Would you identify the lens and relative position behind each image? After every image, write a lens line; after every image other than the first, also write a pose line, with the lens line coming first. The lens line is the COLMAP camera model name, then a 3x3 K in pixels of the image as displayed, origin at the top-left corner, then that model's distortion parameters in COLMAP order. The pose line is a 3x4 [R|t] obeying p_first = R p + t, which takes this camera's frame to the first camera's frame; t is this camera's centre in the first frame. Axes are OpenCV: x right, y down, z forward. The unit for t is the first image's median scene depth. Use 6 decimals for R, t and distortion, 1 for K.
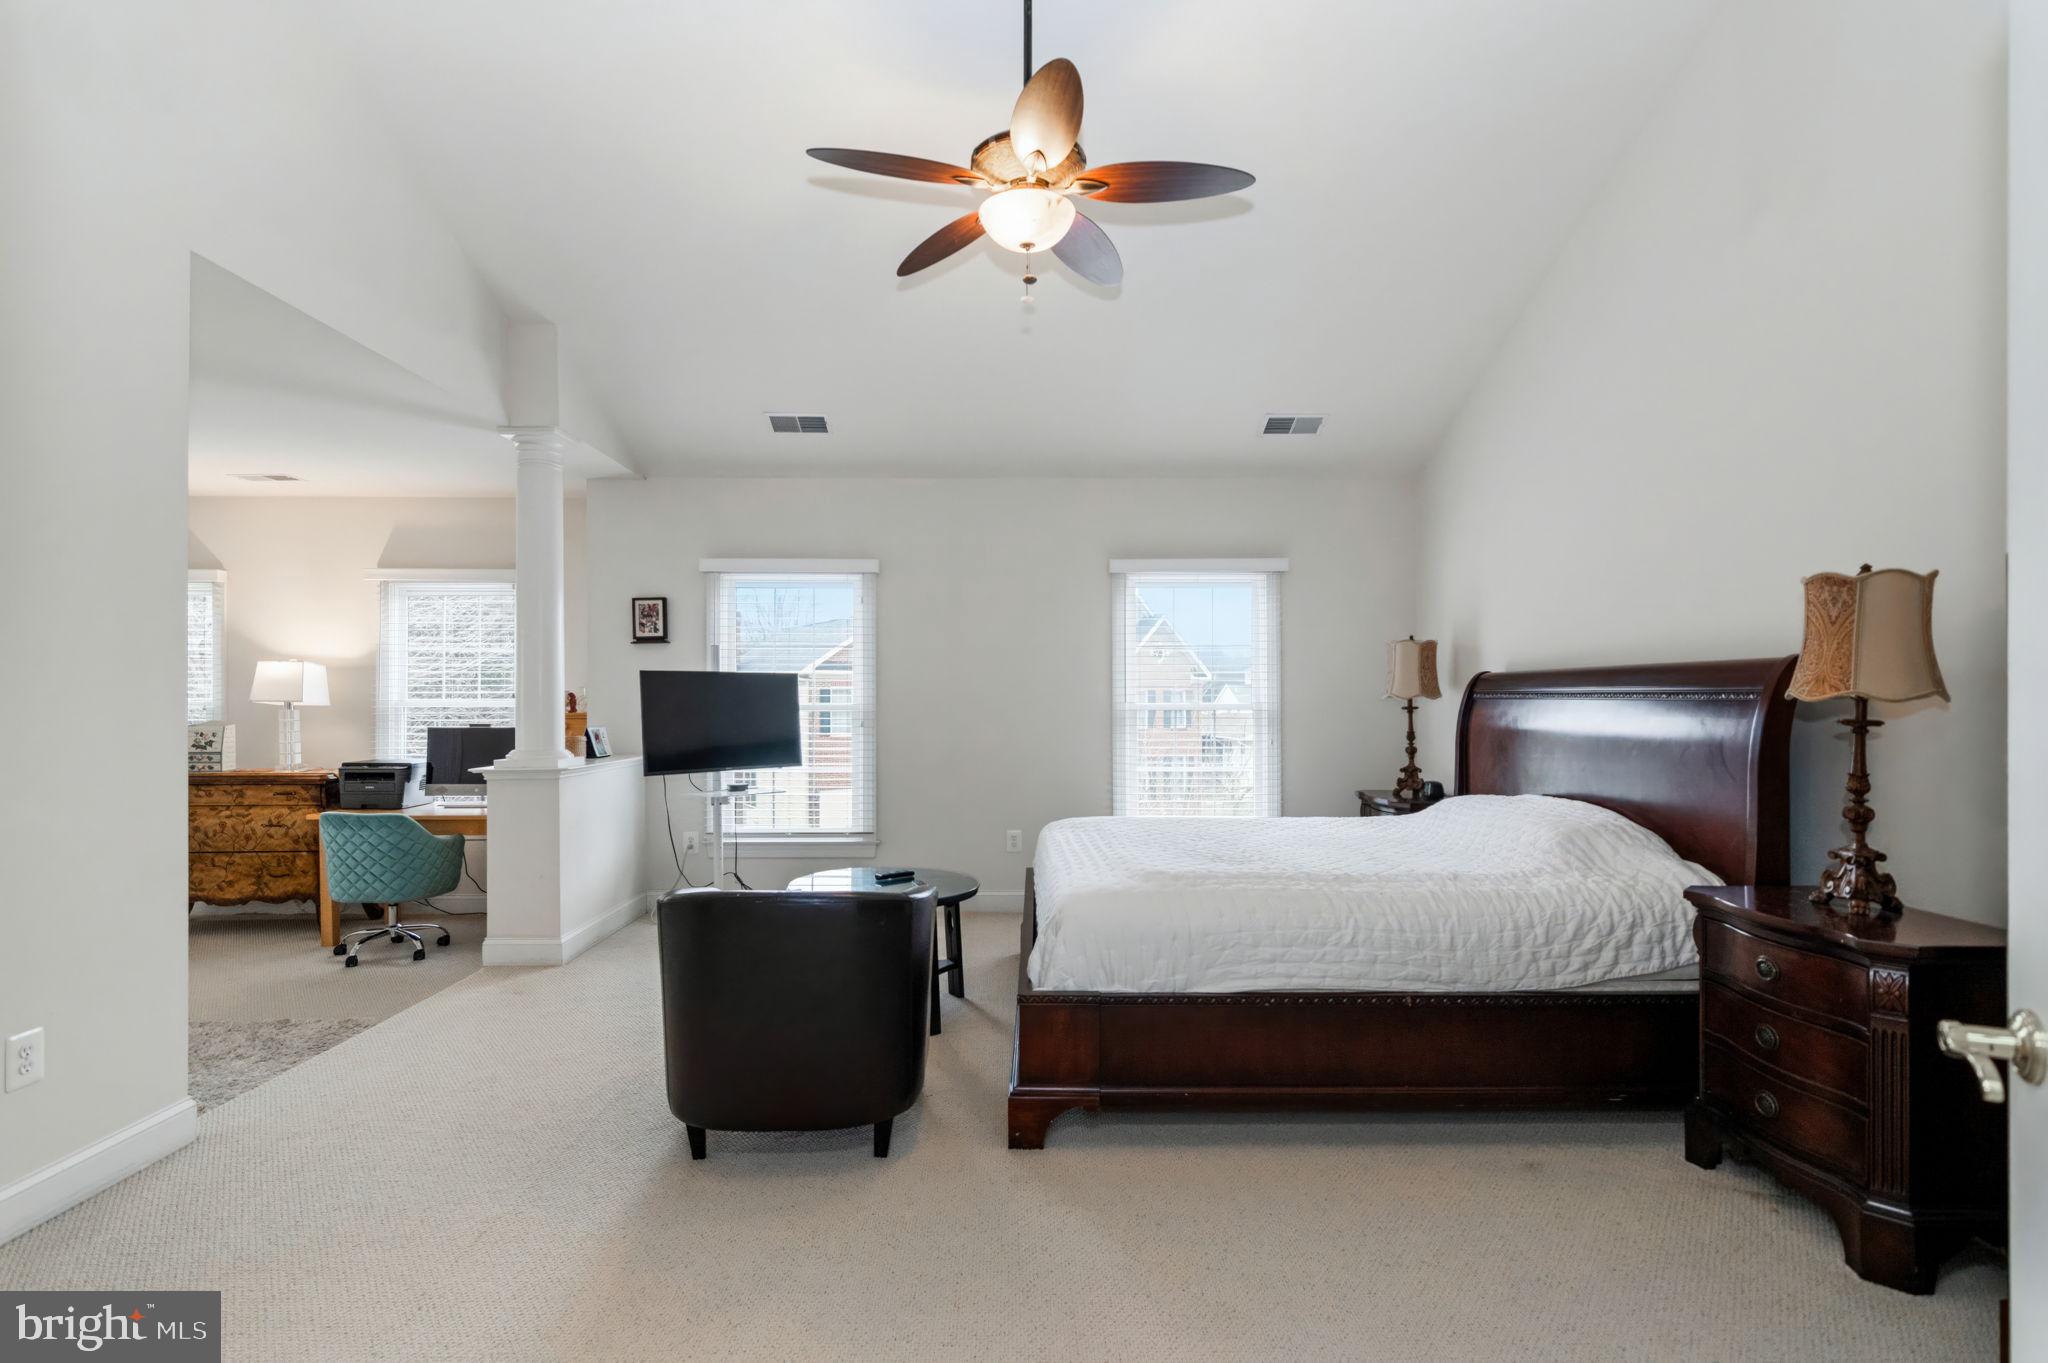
lens RADIAL K [[965.9, 0, 1021.8], [0, 965.9, 701.9], [0, 0, 1]] dist [-0.005965, -0.000217]
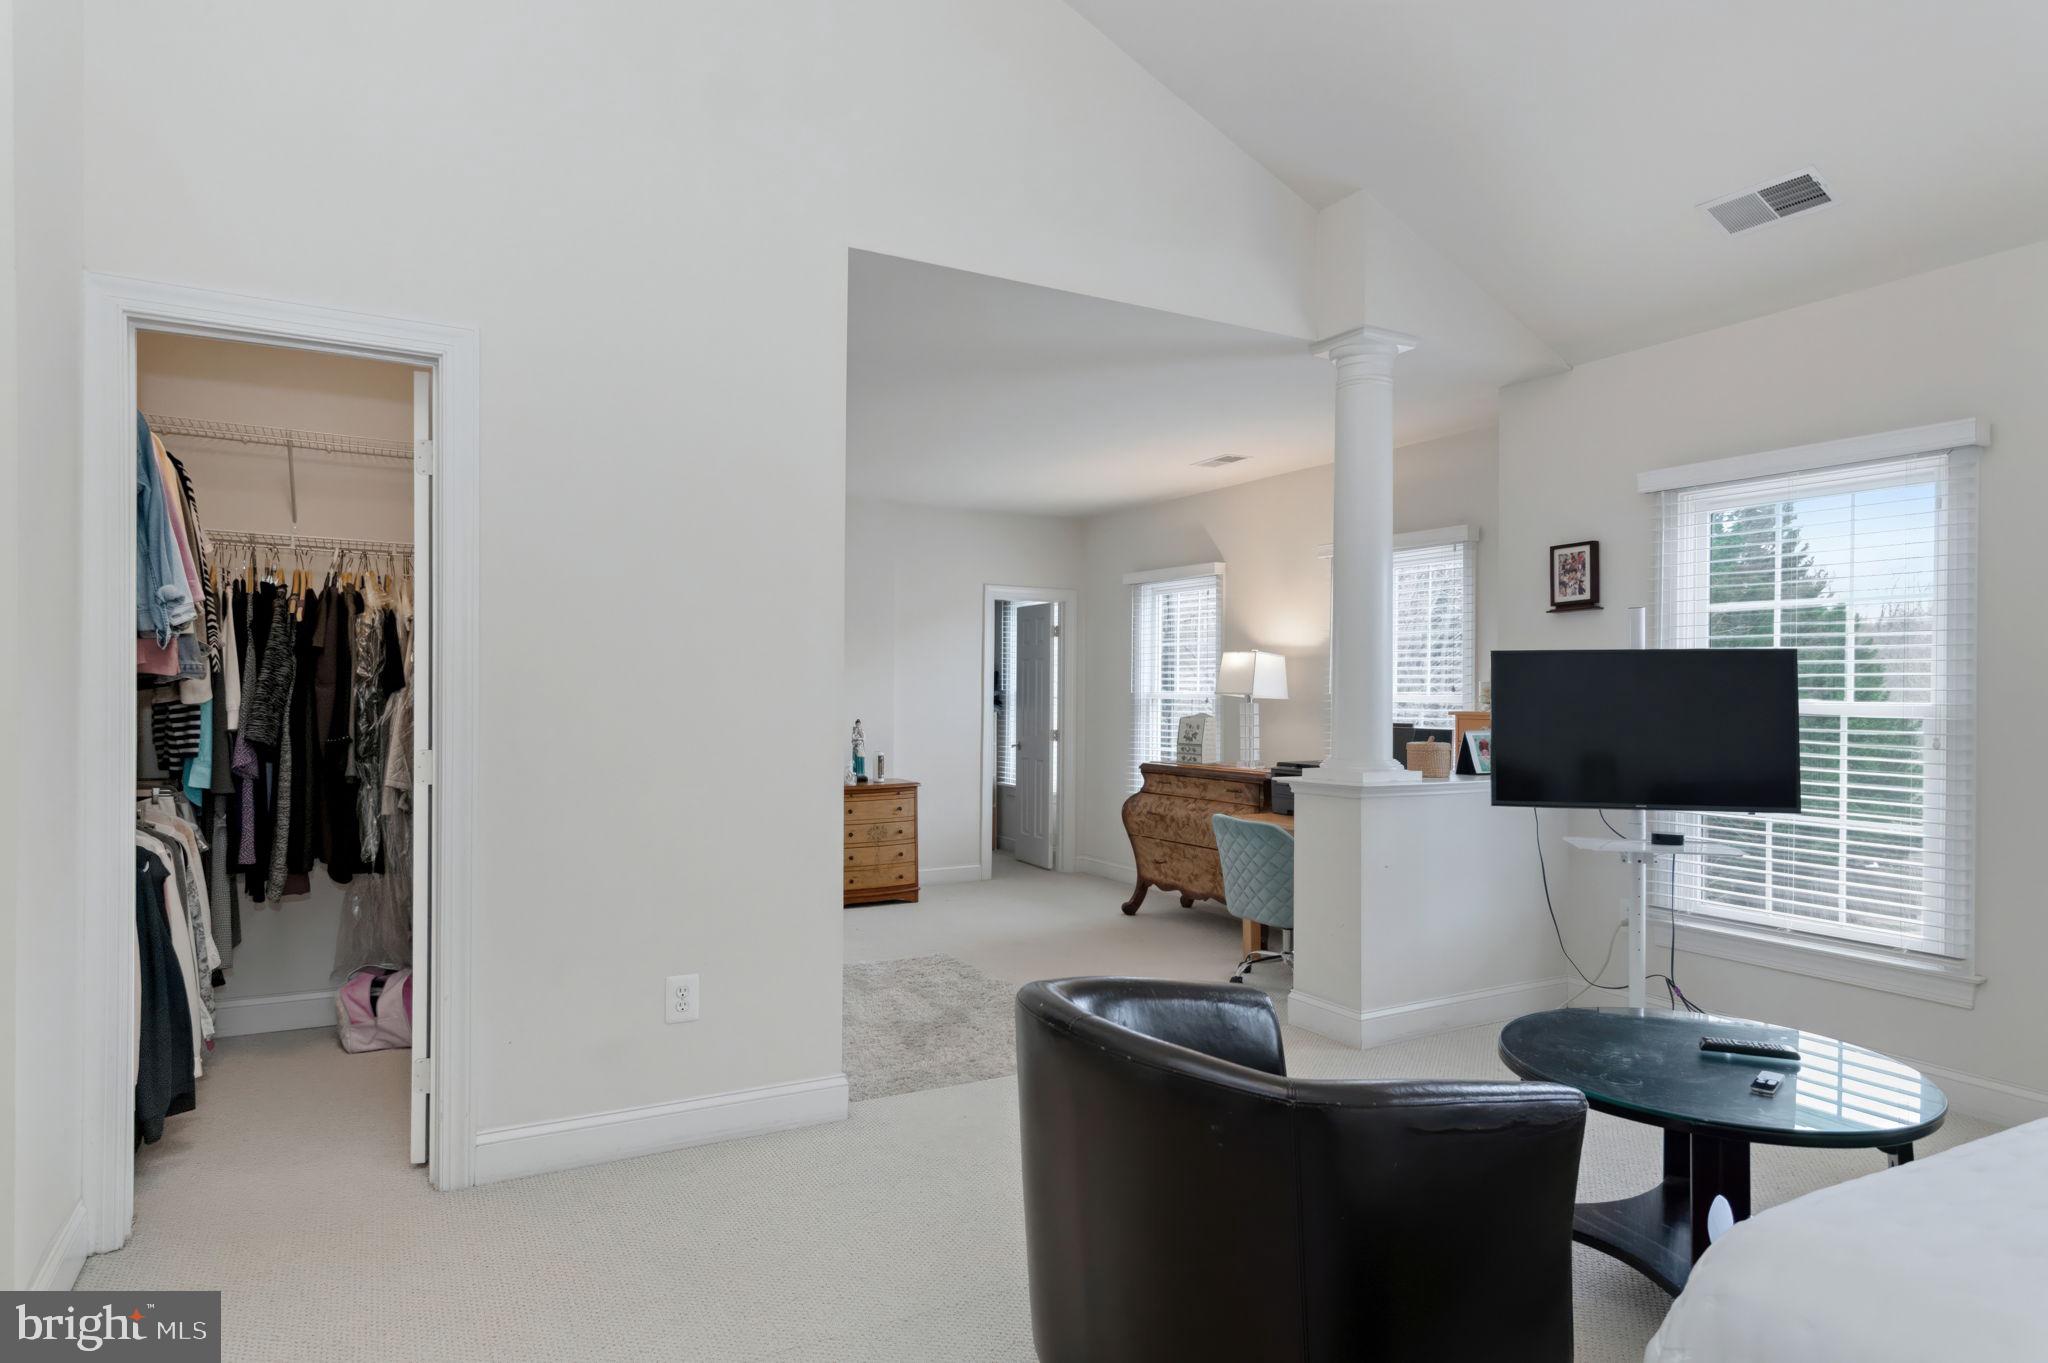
lens RADIAL K [[1163.1, 0, 1021.4], [0, 1163.1, 701.6], [0, 0, 1]] dist [0.001805, 0.000228]
pose [[0.473611, 0.011284, -0.880662, 0.147905], [-0.010322, 0.999920, 0.007261, 0.000812], [0.880674, 0.005651, 0.473689, 0.271098]]
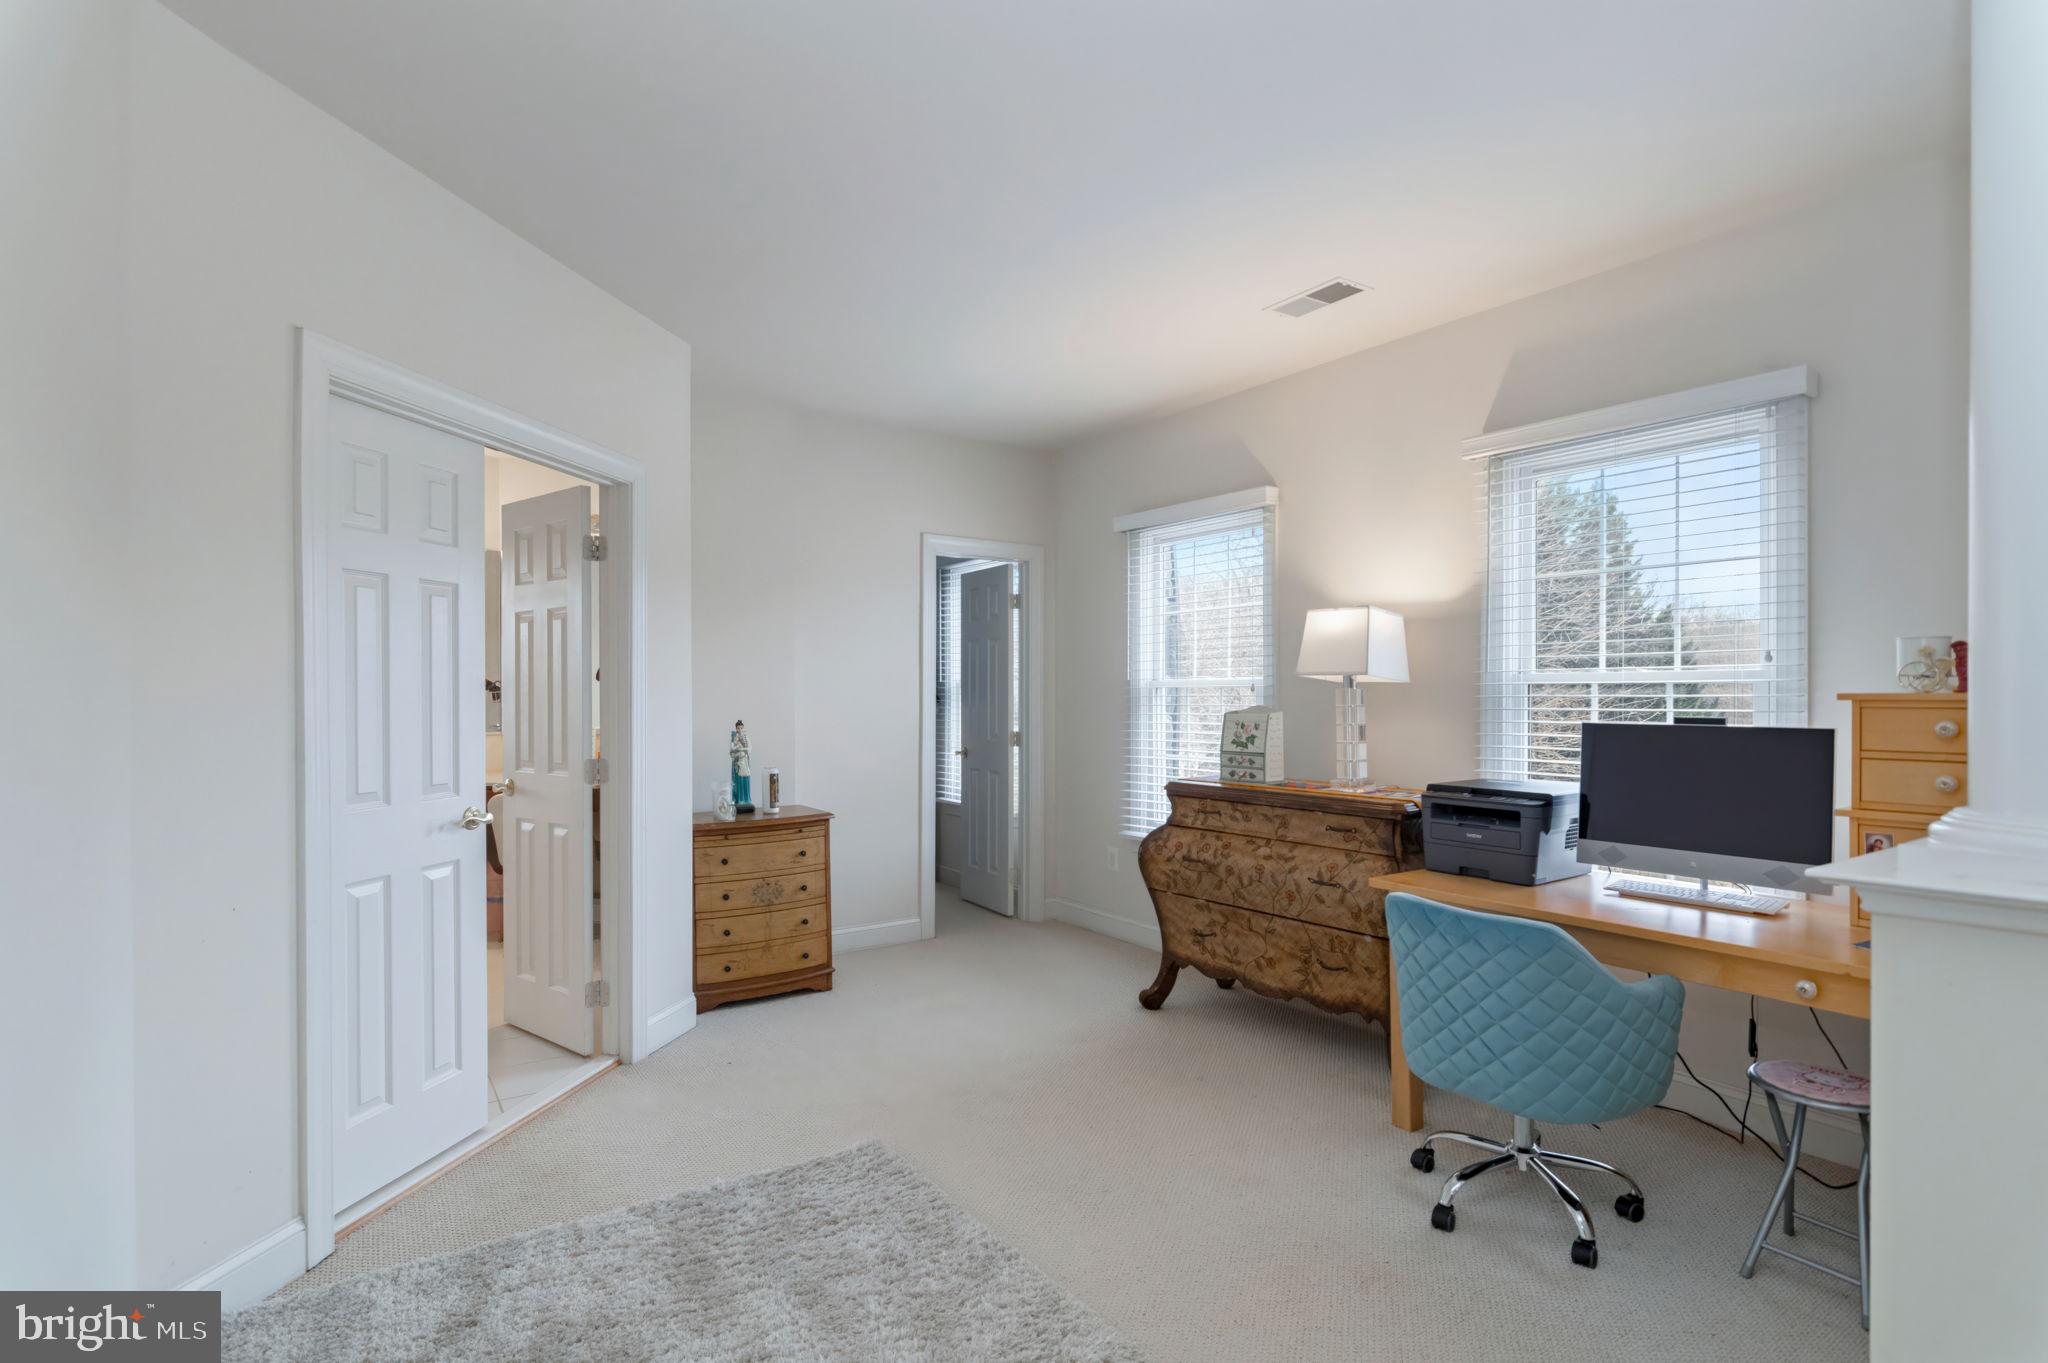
lens RADIAL K [[1026.6, 0, 1017.7], [0, 1026.6, 690.7], [0, 0, 1]] dist [0.001187, -0.000764]
pose [[0.544179, -0.003263, -0.838963, -0.346403], [-0.002061, 0.999984, -0.005226, 0.013997], [0.838967, 0.004573, 0.544164, 0.492291]]
